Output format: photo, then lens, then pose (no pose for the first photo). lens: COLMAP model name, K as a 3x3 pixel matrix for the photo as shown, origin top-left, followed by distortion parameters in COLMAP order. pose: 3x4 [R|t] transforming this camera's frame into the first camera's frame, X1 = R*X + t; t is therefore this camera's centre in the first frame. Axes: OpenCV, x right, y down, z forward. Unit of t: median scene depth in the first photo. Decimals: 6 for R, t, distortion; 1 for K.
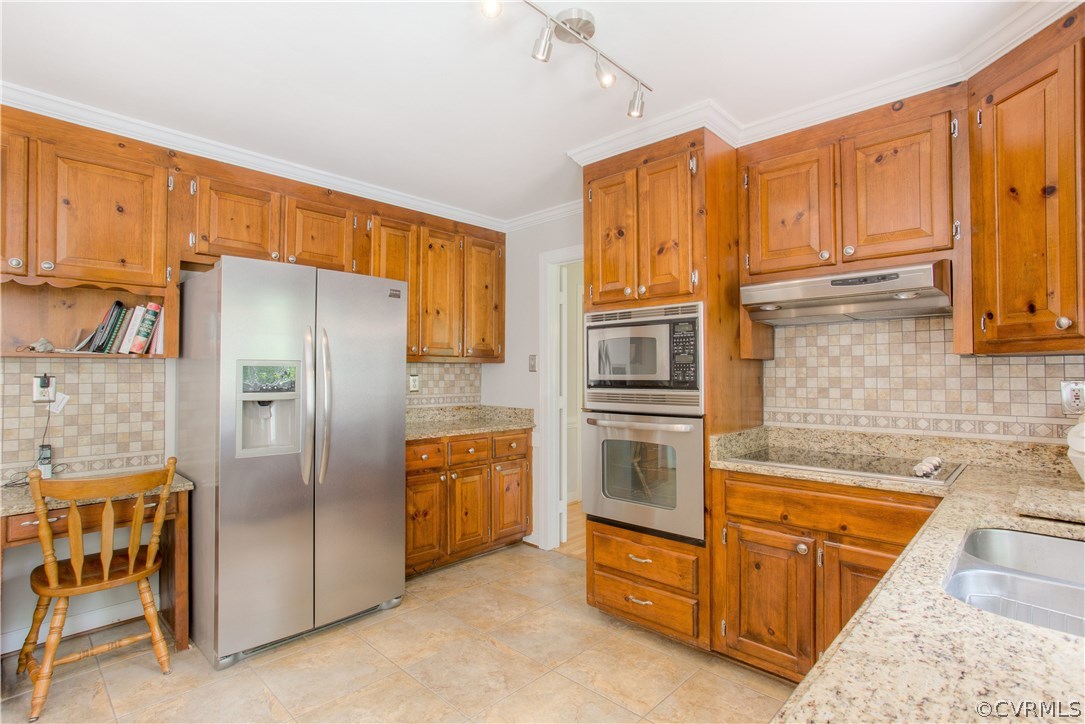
lens RADIAL K [[523.9, 0, 538.1], [0, 523.9, 362.6], [0, 0, 1]] dist [-0.051252, 0.030792]
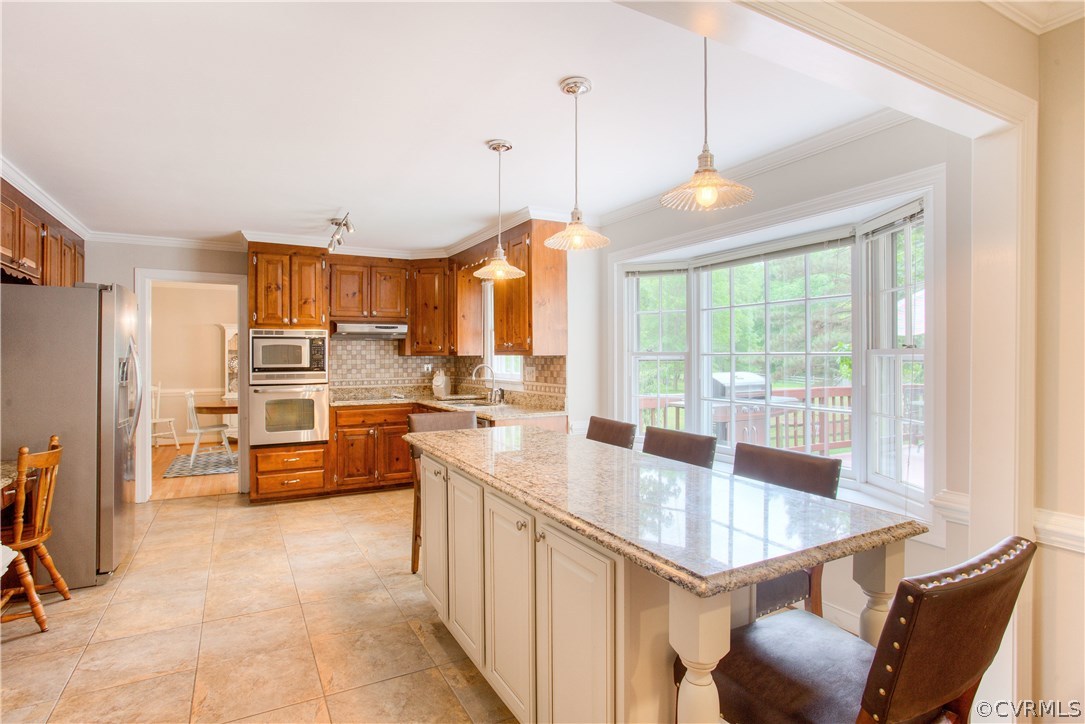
lens RADIAL K [[559.1, 0, 537.0], [0, 559.1, 350.1], [0, 0, 1]] dist [-0.049877, 0.020534]
pose [[0.302893, 0.006906, 0.952999, -1.564130], [-0.016984, 0.999854, -0.001847, -0.043589], [-0.952873, -0.015627, 0.302966, -0.508702]]
